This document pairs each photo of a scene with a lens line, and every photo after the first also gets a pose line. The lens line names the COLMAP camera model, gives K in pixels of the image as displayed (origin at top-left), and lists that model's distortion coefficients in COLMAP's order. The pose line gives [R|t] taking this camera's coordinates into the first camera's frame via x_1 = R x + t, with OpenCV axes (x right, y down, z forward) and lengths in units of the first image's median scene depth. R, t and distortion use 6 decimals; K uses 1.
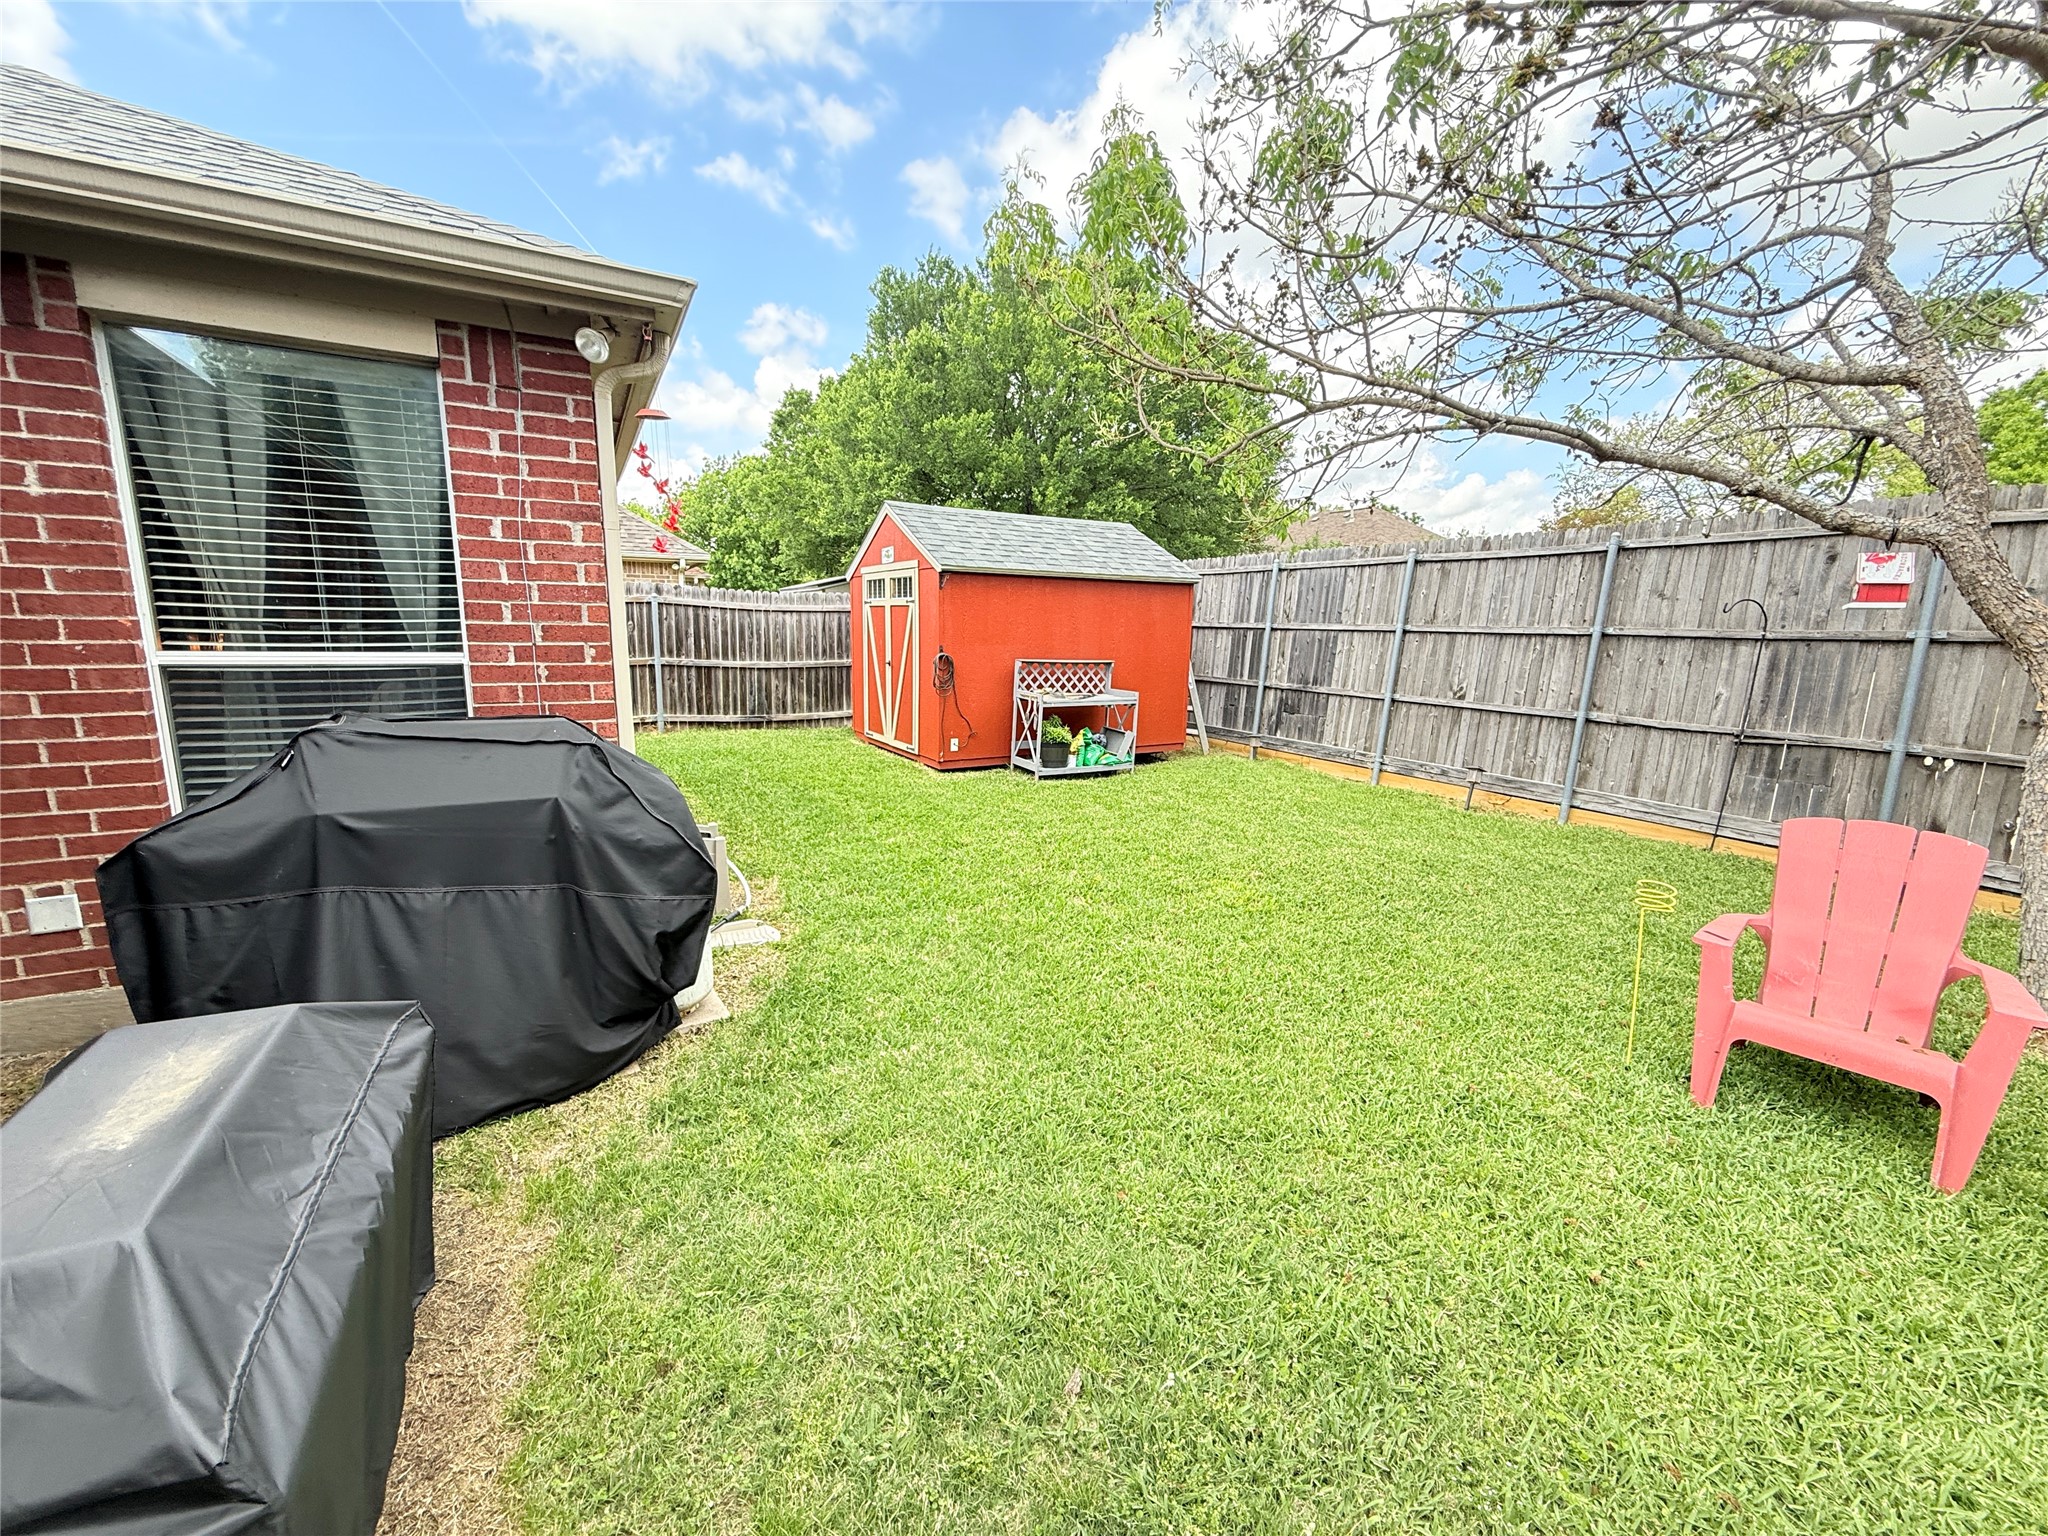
lens RADIAL K [[814.2, 0, 1025.3], [0, 814.2, 766.4], [0, 0, 1]] dist [0.002915, 0.000170]
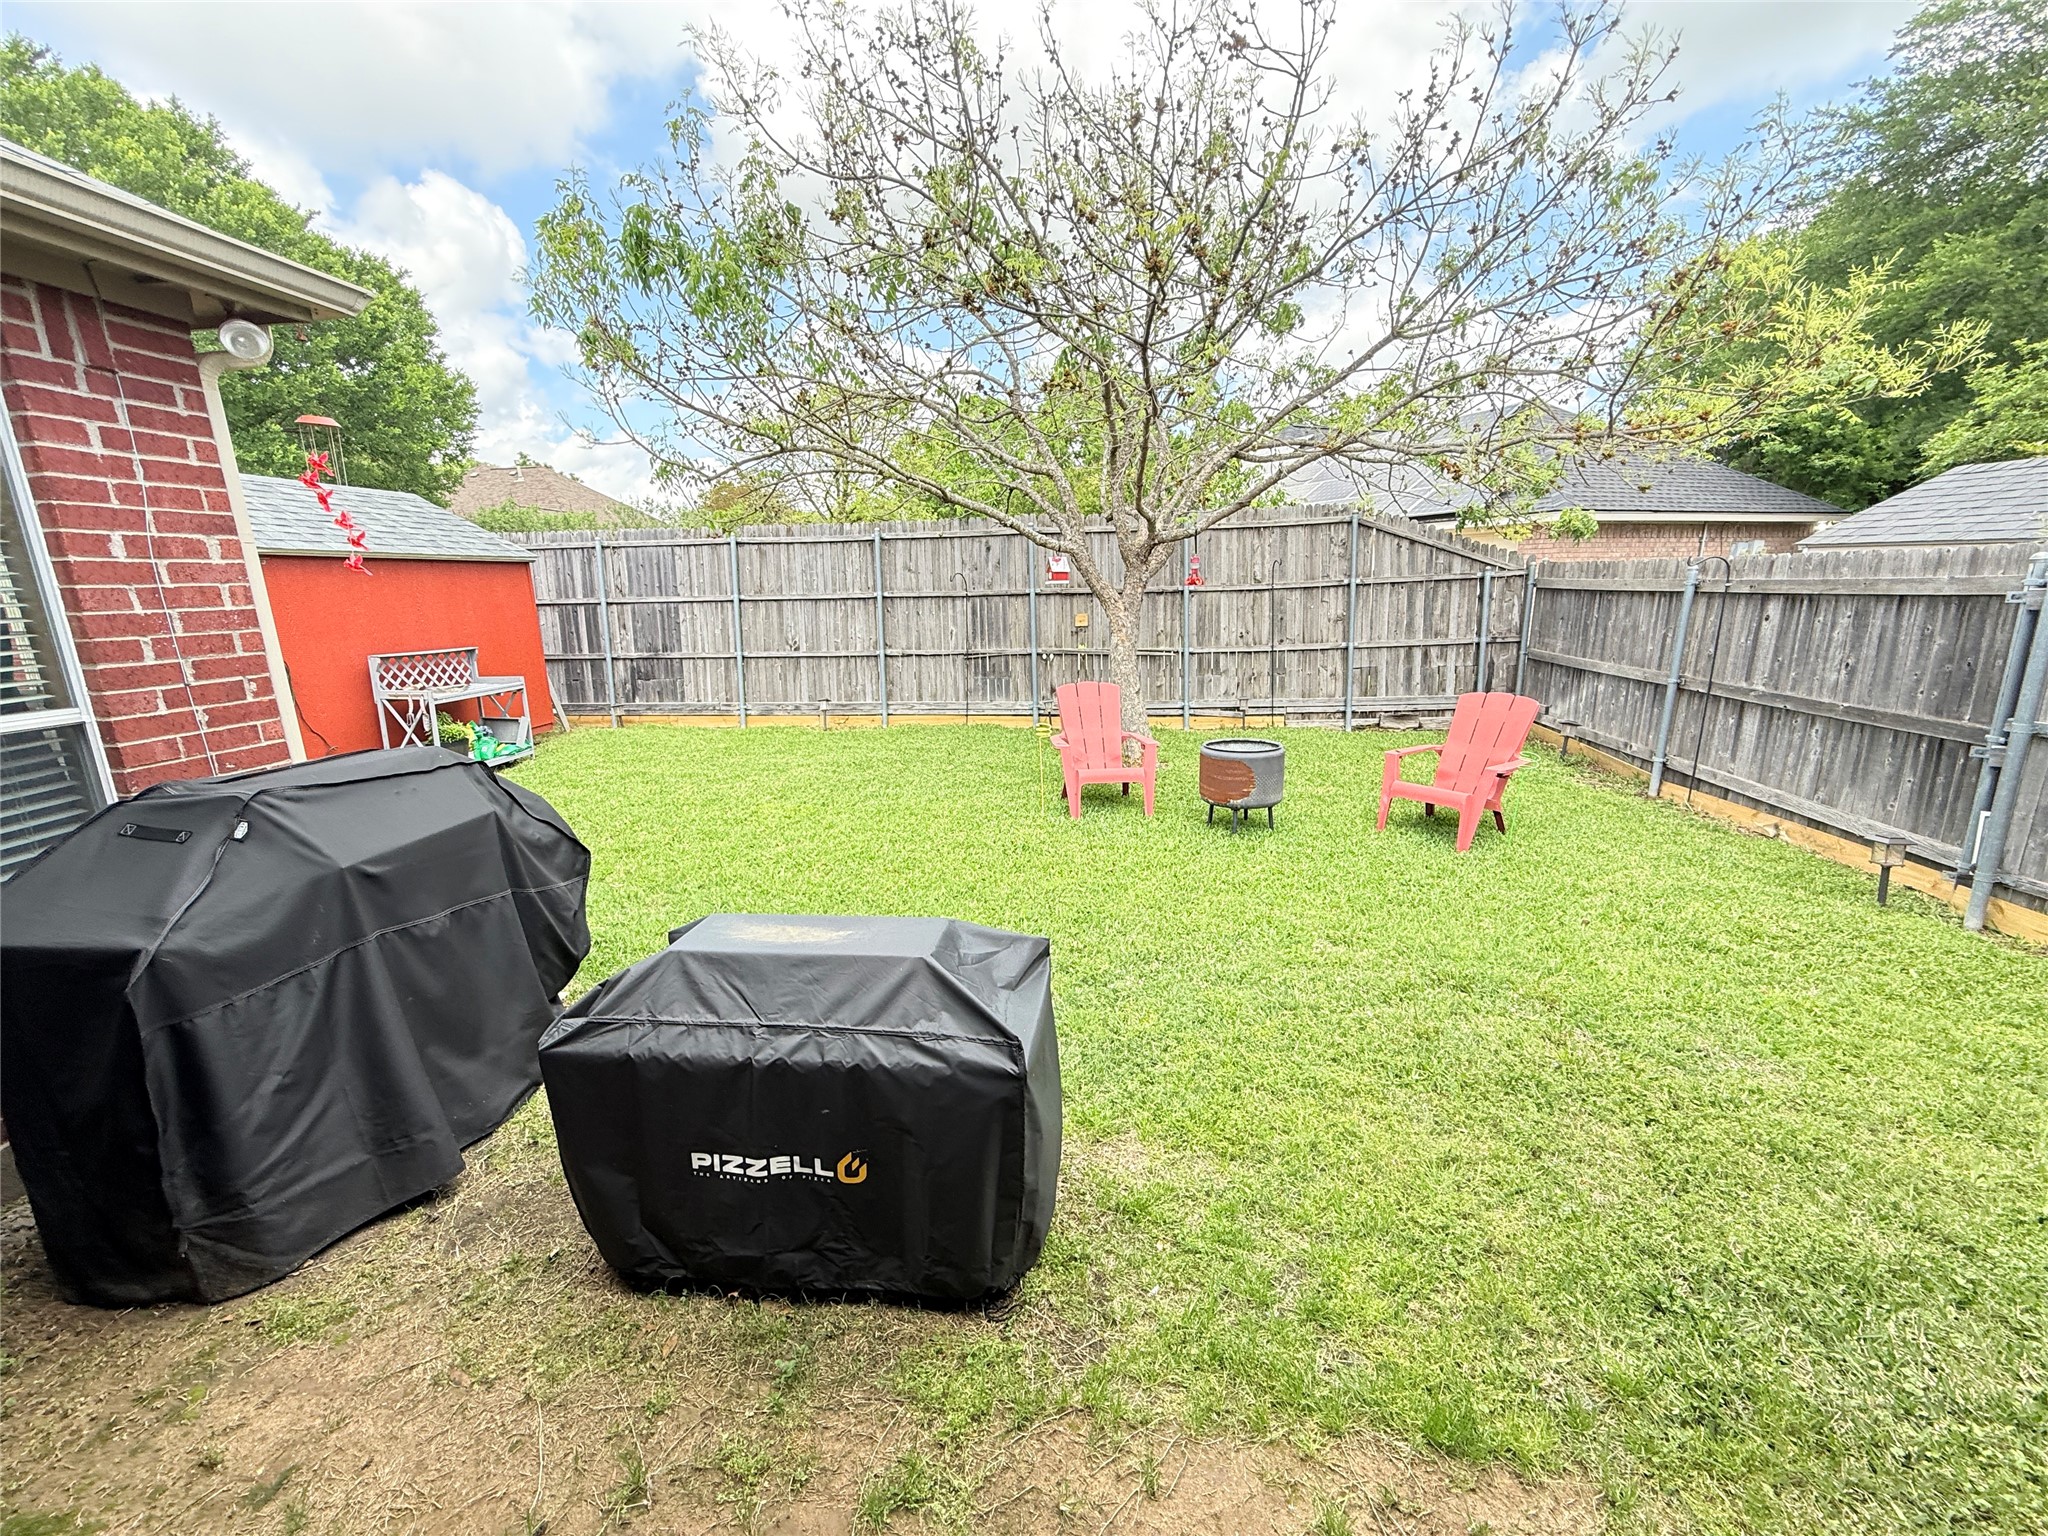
lens RADIAL K [[814.2, 0, 1020.7], [0, 814.2, 766.5], [0, 0, 1]] dist [0.002915, 0.000170]
pose [[0.580842, -0.211971, 0.785933, -0.436757], [0.173281, 0.975569, 0.135054, -0.019502], [-0.795360, 0.057742, 0.603381, -0.093259]]
